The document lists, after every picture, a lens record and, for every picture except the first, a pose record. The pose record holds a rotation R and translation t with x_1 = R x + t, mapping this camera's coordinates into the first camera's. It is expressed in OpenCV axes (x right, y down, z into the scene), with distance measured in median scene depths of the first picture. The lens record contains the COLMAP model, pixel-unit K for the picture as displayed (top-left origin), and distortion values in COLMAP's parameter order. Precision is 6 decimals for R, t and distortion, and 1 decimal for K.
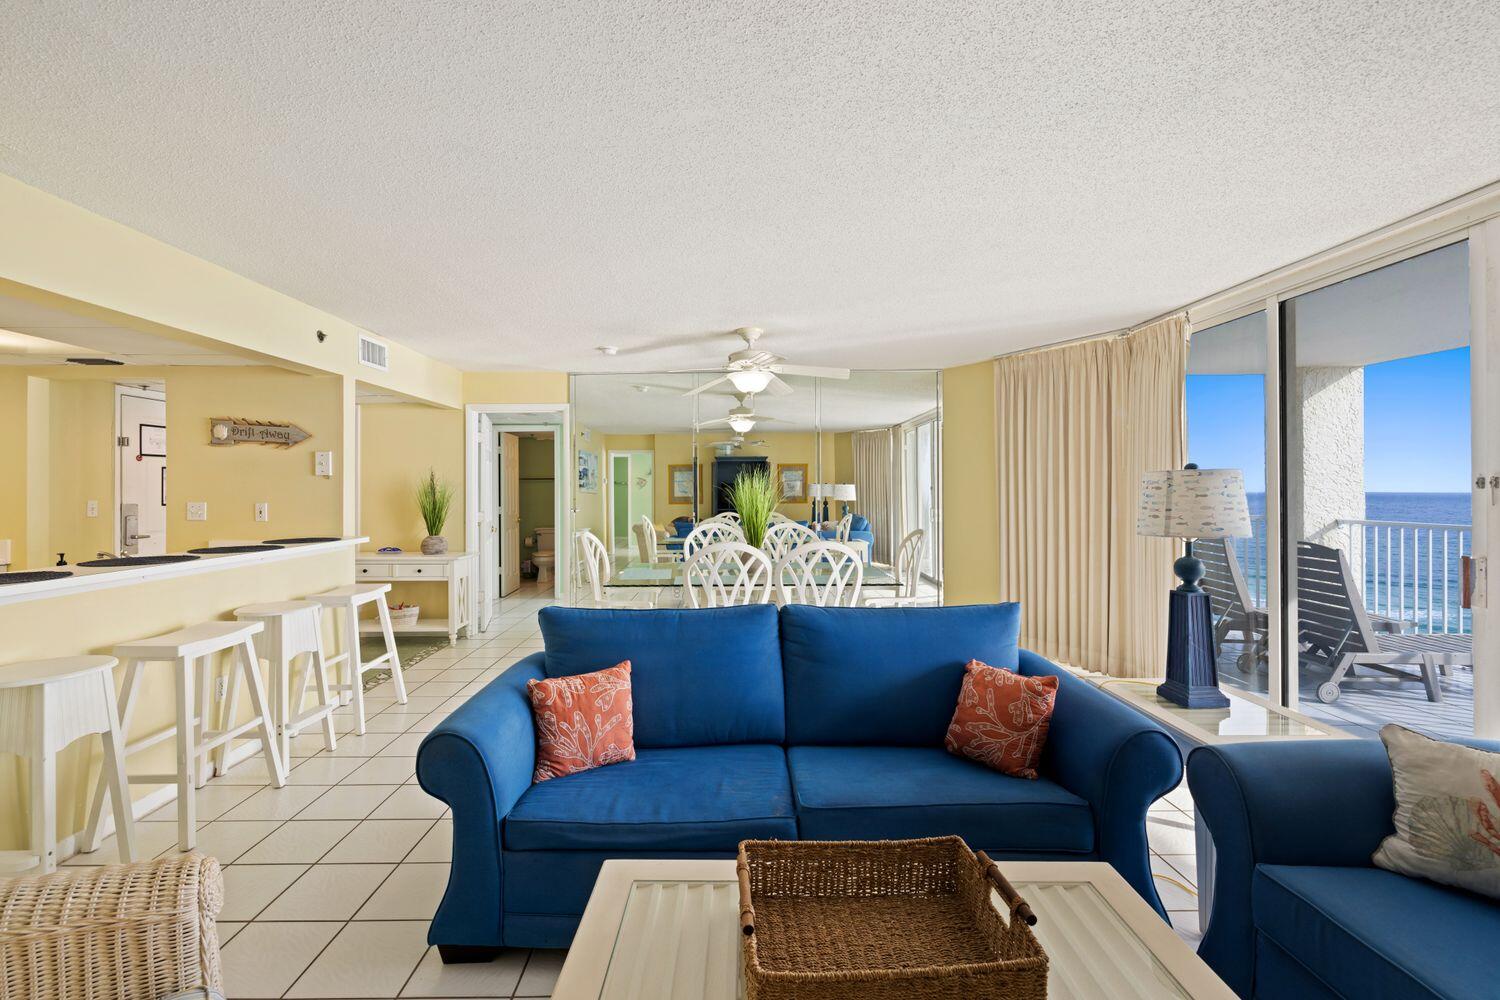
lens RADIAL K [[641.5, 0, 749.6], [0, 641.5, 488.4], [0, 0, 1]] dist [-0.002581, -0.000363]
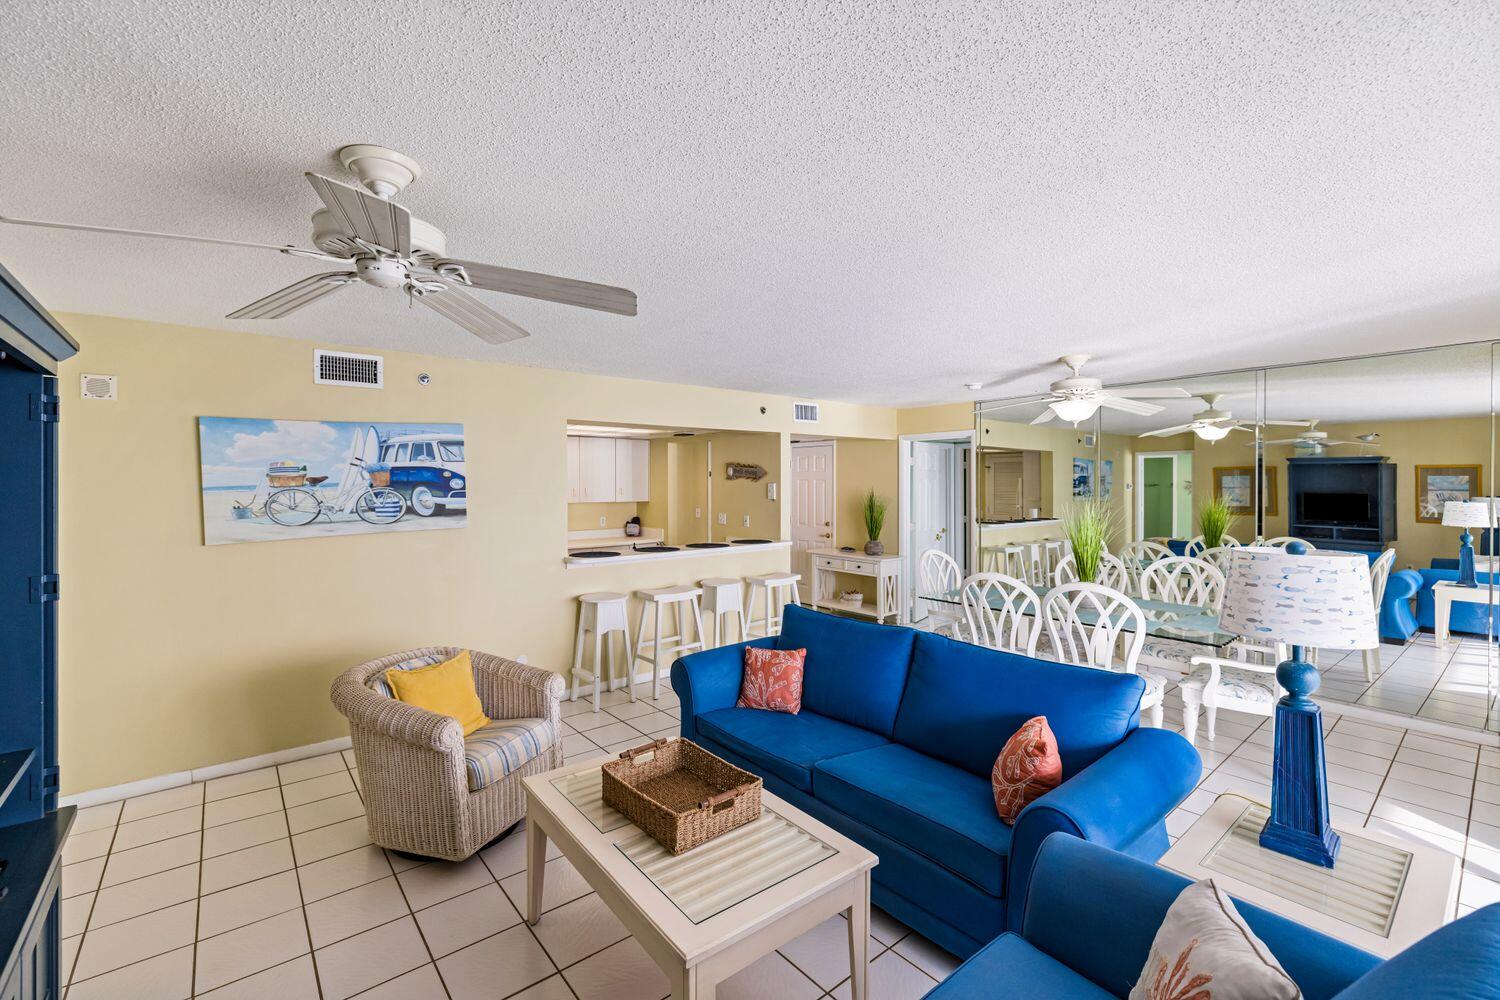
lens RADIAL K [[649.3, 0, 741.5], [0, 649.3, 494.9], [0, 0, 1]] dist [0.000328, -0.000276]
pose [[0.613904, 0.017106, -0.789196, 0.512611], [0.000736, 0.999752, 0.022242, -0.064855], [0.789381, -0.014235, 0.613739, -0.005407]]
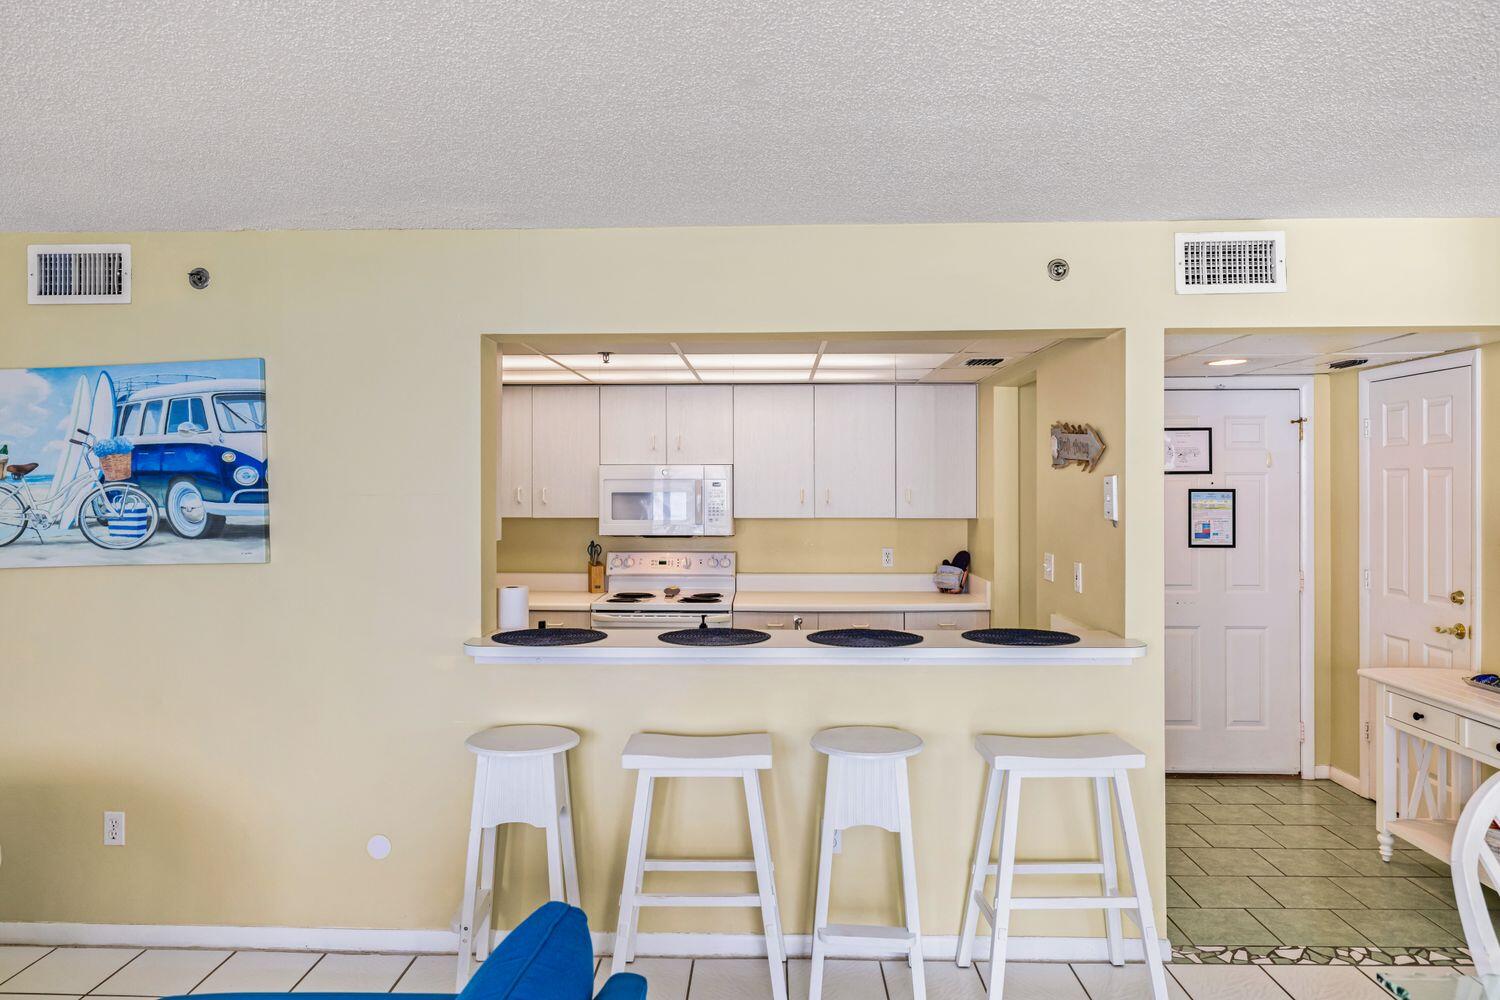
lens RADIAL K [[1032.1, 0, 723.5], [0, 1032.1, 488.7], [0, 0, 1]] dist [0.000151, 0.000423]
pose [[-0.062807, 0.007695, -0.997996, 0.221028], [0.003167, 0.999967, 0.007511, -0.054263], [0.998021, -0.002689, -0.062829, 0.732274]]
